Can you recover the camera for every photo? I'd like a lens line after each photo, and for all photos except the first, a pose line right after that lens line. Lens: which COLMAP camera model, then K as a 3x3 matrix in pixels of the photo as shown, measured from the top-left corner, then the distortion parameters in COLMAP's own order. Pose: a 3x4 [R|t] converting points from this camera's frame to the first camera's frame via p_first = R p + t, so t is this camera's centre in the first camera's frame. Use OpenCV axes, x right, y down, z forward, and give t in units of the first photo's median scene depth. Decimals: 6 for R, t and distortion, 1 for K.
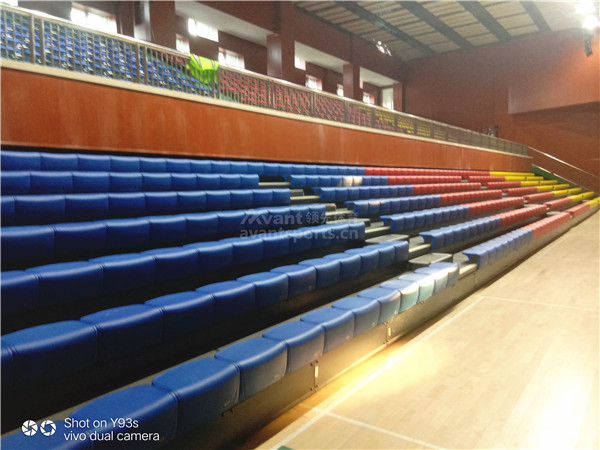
lens RADIAL K [[475.1, 0, 300.0], [0, 475.1, 225.0], [0, 0, 1]] dist [0.056998, -0.012018]
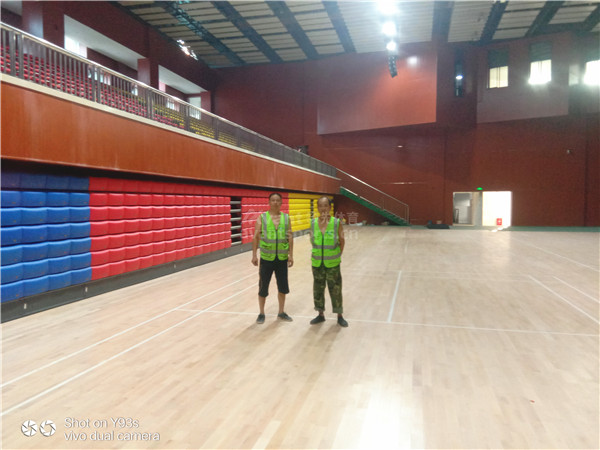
lens RADIAL K [[475.1, 0, 300.0], [0, 475.1, 225.0], [0, 0, 1]] dist [0.056998, -0.012018]
pose [[0.928723, 0.002258, 0.370768, 0.044372], [0.012211, 0.999253, -0.036673, -0.012054], [-0.370574, 0.038586, 0.928001, 0.131686]]
